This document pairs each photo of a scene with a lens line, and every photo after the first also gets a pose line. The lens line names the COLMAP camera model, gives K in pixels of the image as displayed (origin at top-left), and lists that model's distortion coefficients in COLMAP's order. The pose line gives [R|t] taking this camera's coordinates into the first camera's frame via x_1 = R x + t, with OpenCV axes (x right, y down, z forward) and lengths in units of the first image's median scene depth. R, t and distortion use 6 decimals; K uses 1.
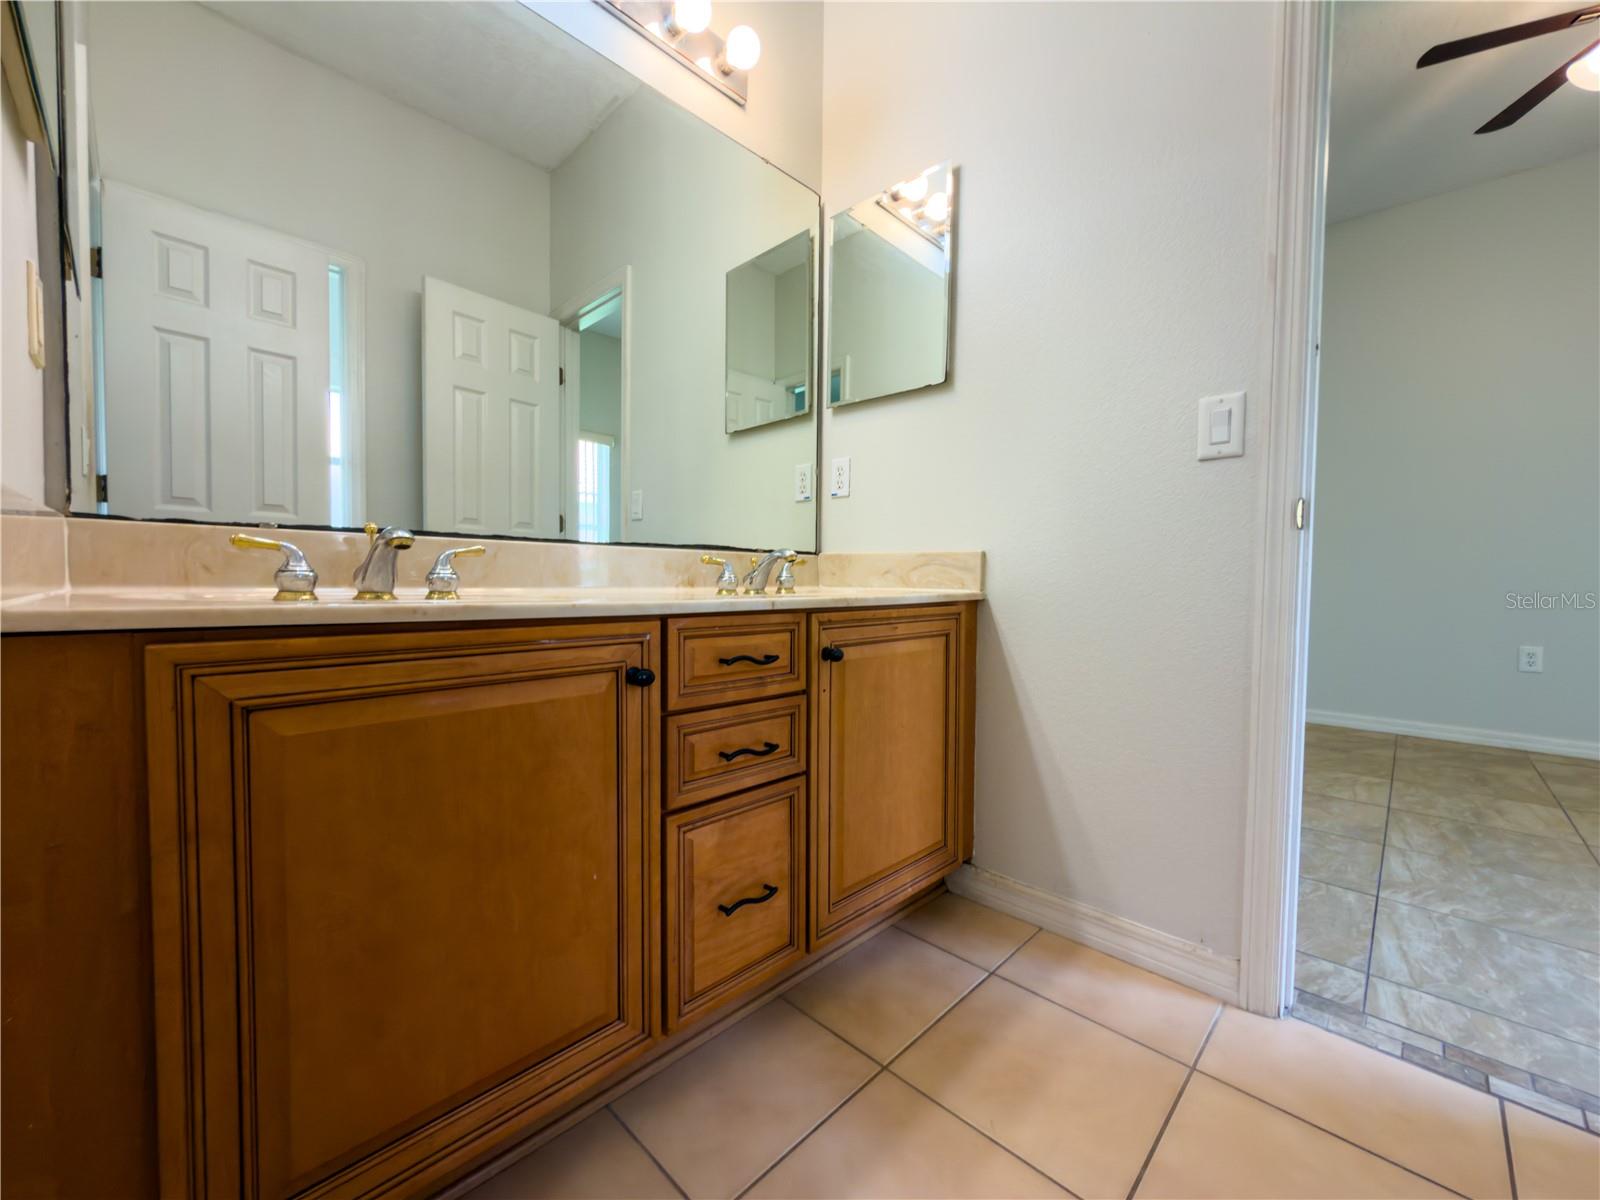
lens RADIAL K [[641.5, 0, 795.6], [0, 641.5, 601.4], [0, 0, 1]] dist [-0.003525, 0.000278]
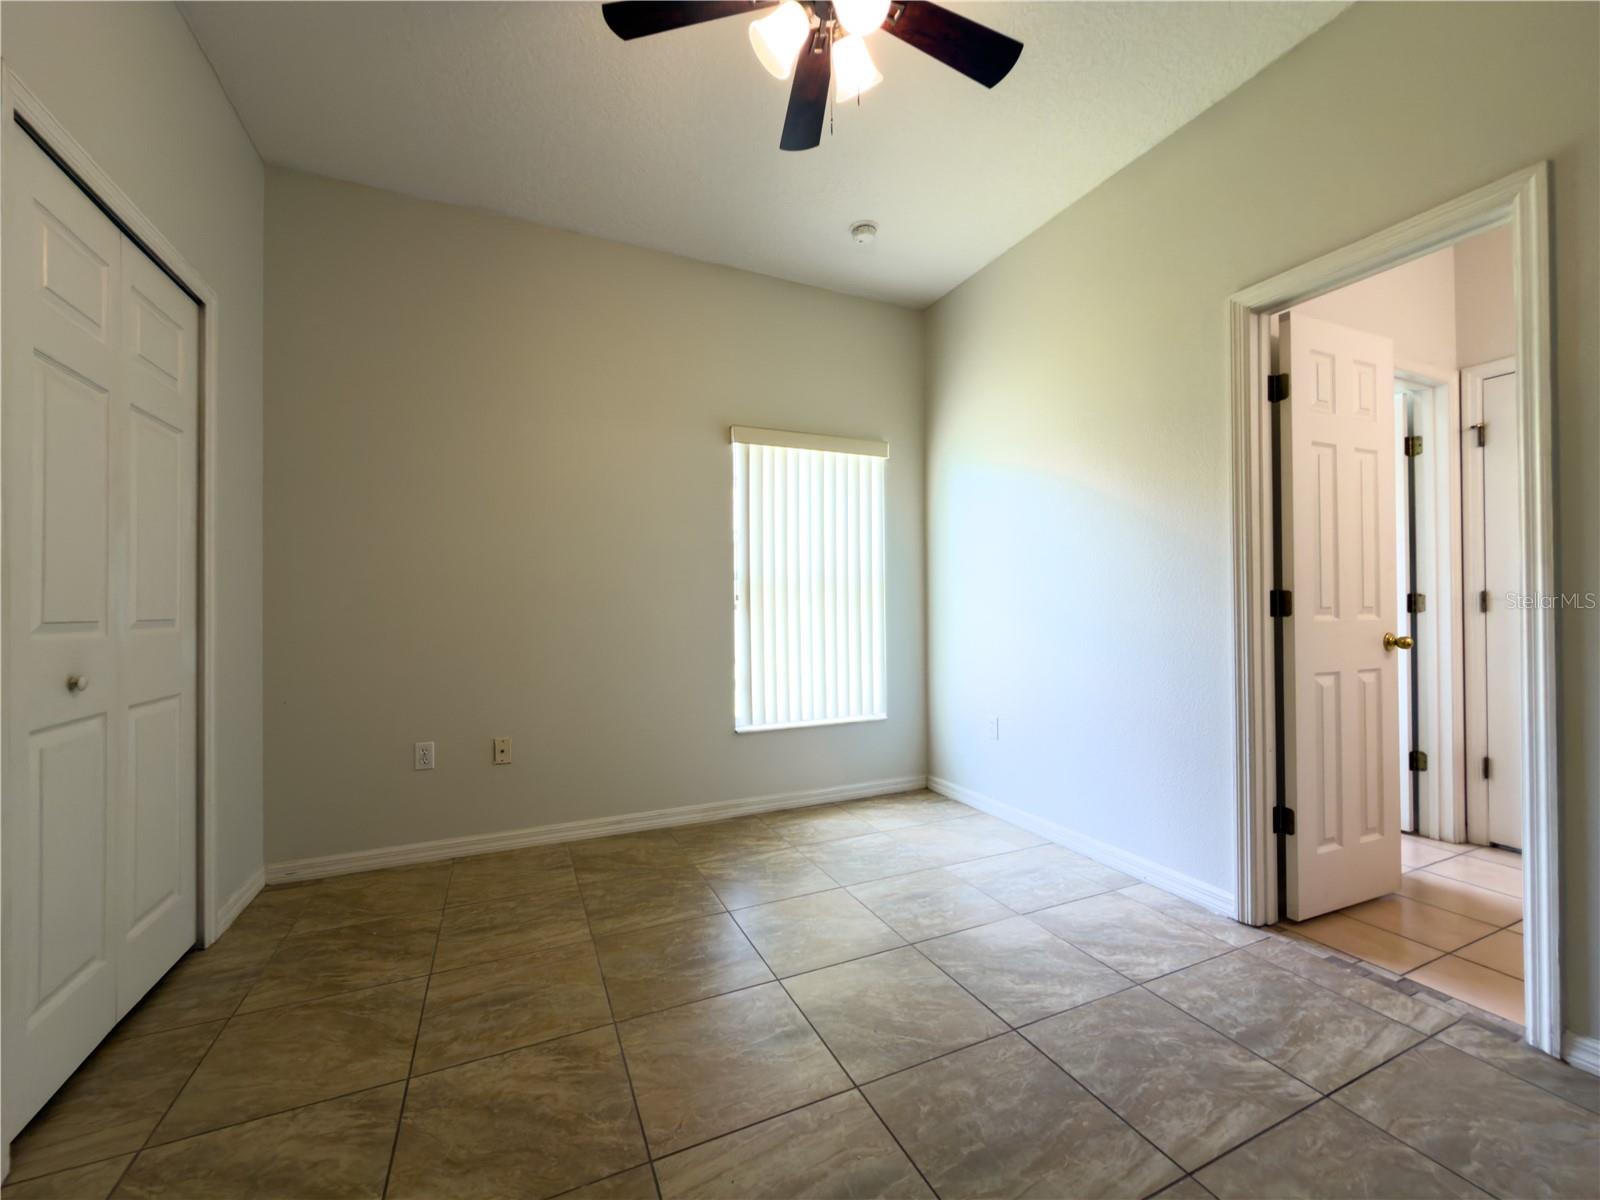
lens RADIAL K [[641.5, 0, 802.9], [0, 641.5, 606.3], [0, 0, 1]] dist [-0.003525, 0.000278]
pose [[-0.932934, -0.000778, 0.360046, 1.793872], [0.011134, 0.999457, 0.031011, -0.303641], [-0.359875, 0.032940, -0.932419, 2.878625]]
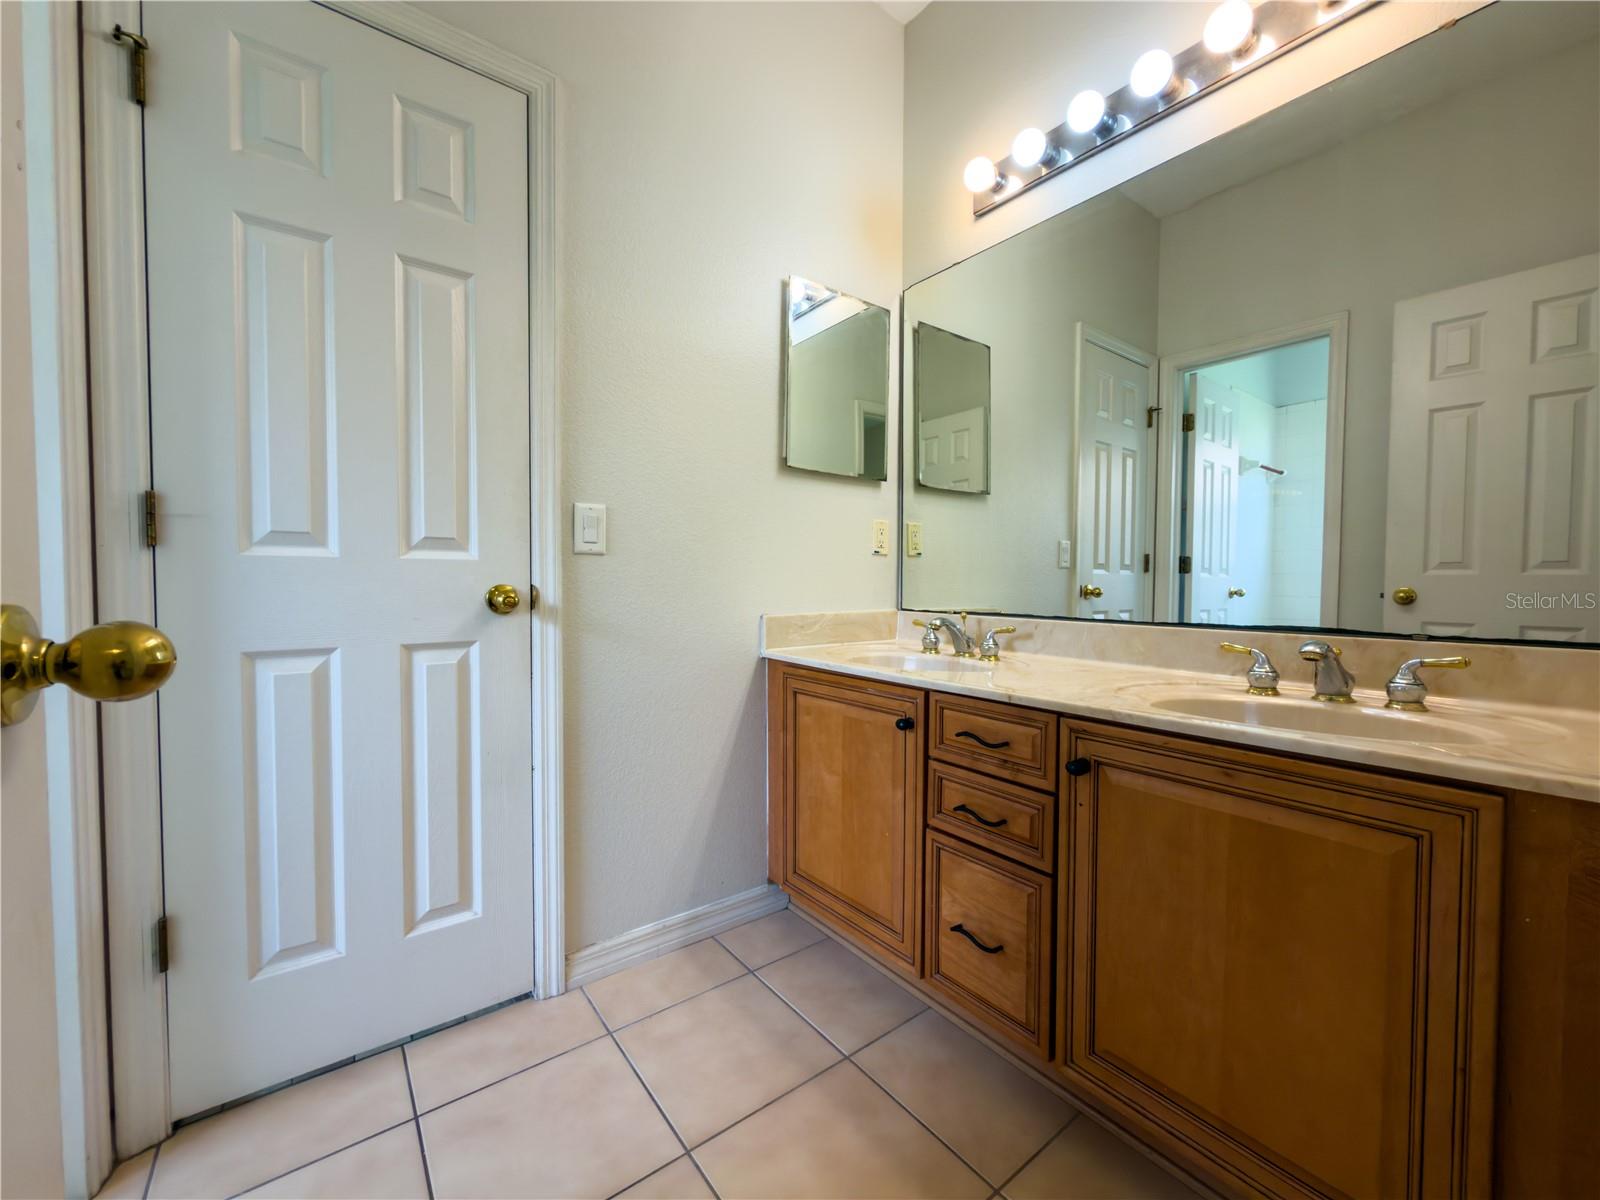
lens RADIAL K [[641.5, 0, 797.0], [0, 641.5, 602.9], [0, 0, 1]] dist [-0.003525, 0.000278]
pose [[-0.146877, 0.022792, -0.988892, 1.031507], [-0.043475, 0.998620, 0.029474, -0.163474], [0.988199, 0.047321, -0.145683, 0.734398]]
